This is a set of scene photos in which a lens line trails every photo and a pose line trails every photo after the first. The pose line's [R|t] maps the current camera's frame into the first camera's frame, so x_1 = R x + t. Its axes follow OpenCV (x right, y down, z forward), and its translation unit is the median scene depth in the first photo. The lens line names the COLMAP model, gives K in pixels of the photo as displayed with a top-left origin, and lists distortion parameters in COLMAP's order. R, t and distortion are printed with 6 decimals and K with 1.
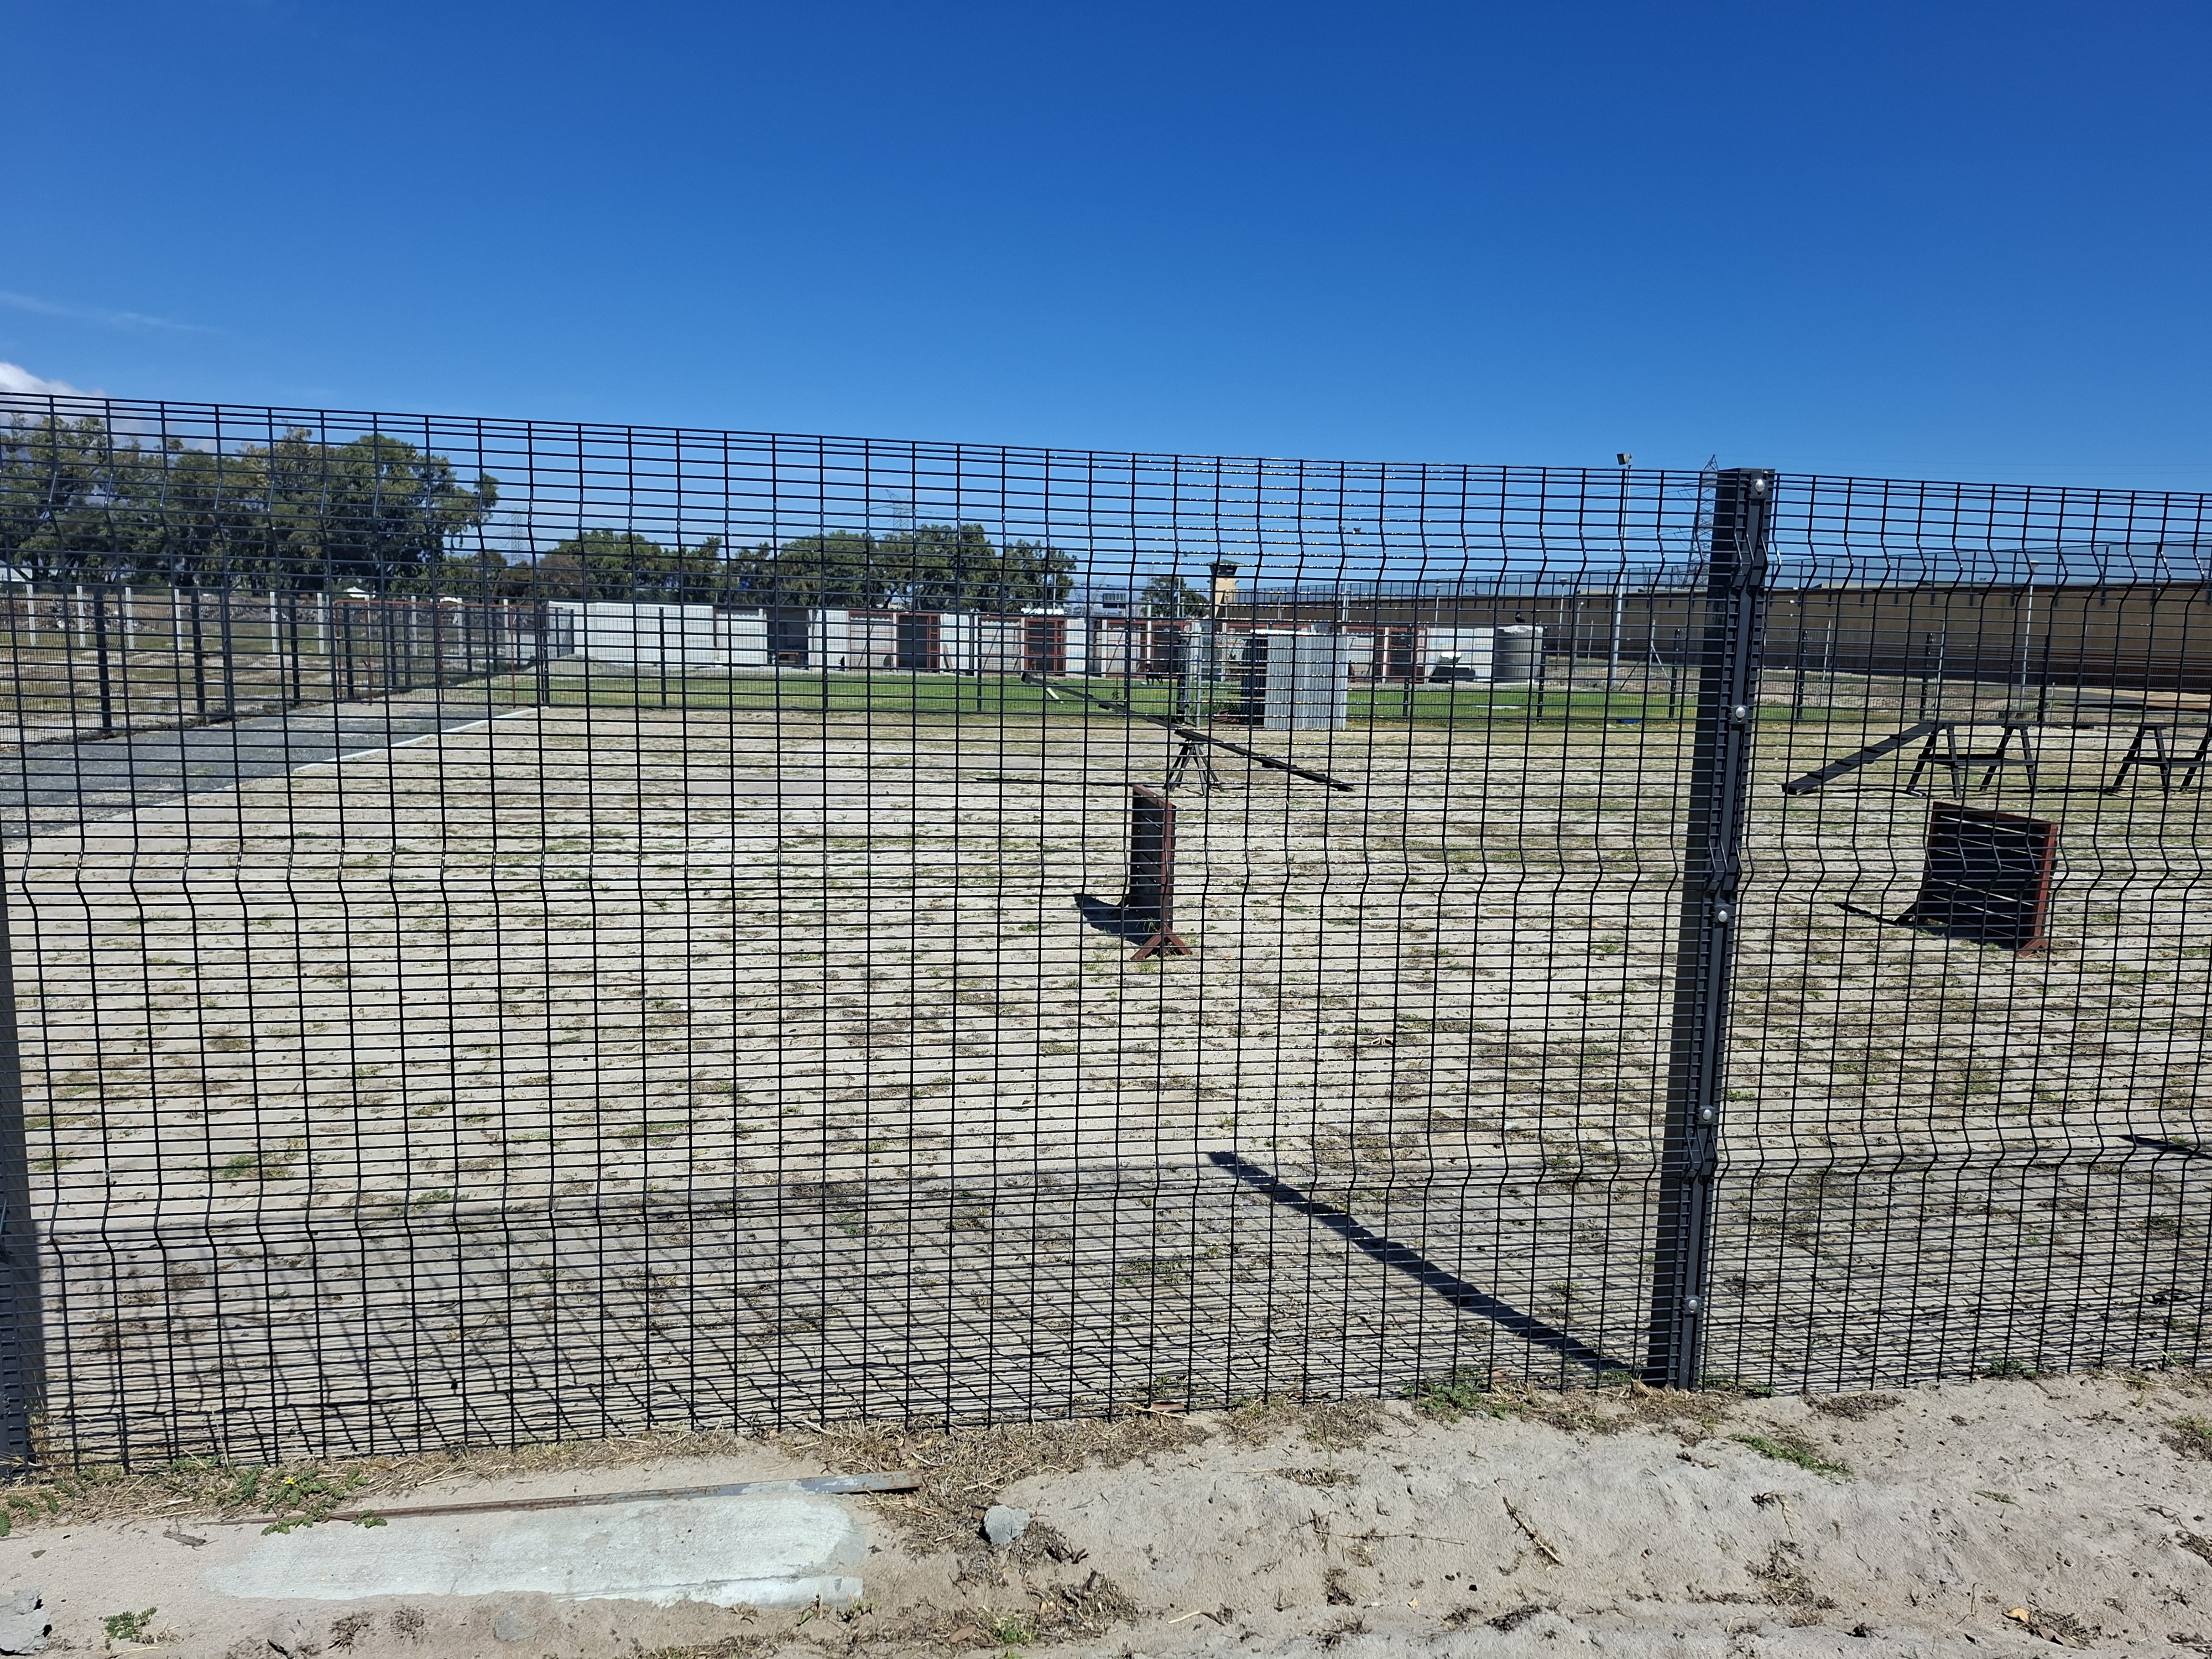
lens RADIAL K [[1511.3, 0, 1132.6], [0, 1511.3, 827.5], [0, 0, 1]] dist [0.097794, -0.106730]
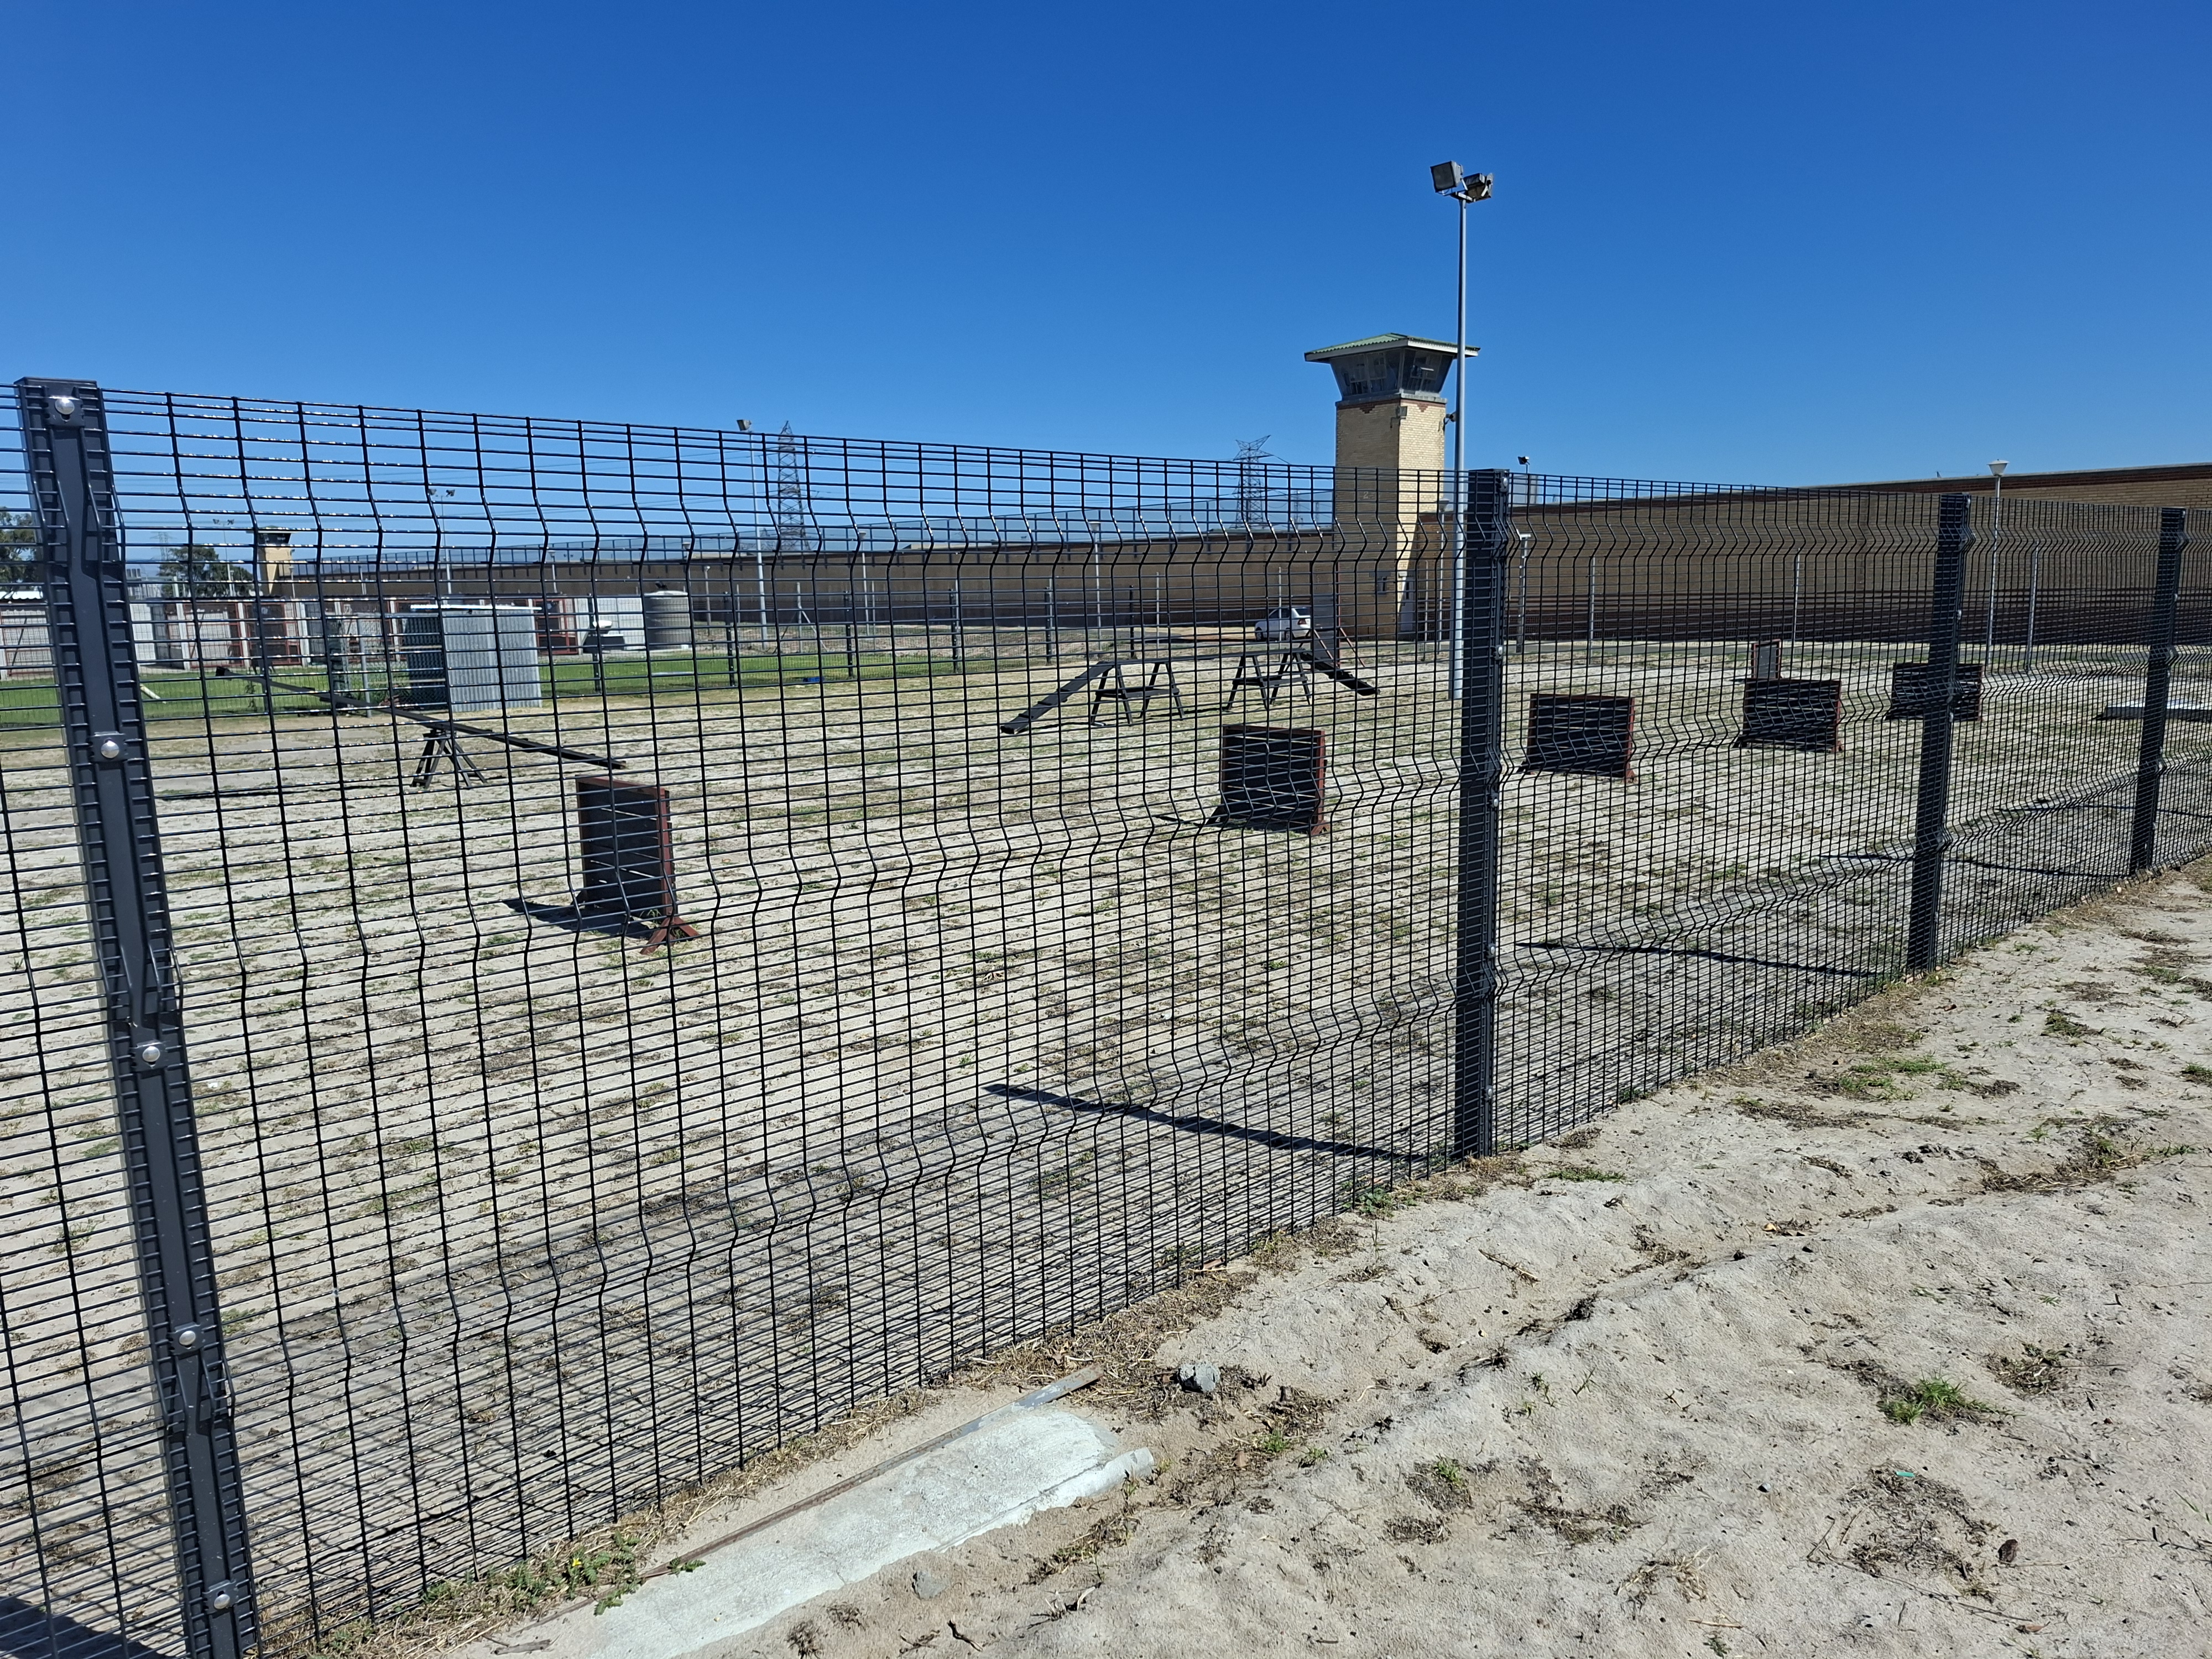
lens RADIAL K [[1514.3, 0, 1121.6], [0, 1514.3, 790.8], [0, 0, 1]] dist [0.119714, -0.113364]
pose [[0.850588, -0.108578, 0.514500, -0.353602], [0.109076, 0.993600, 0.029358, -0.015981], [-0.514395, 0.031148, 0.856988, 0.005734]]
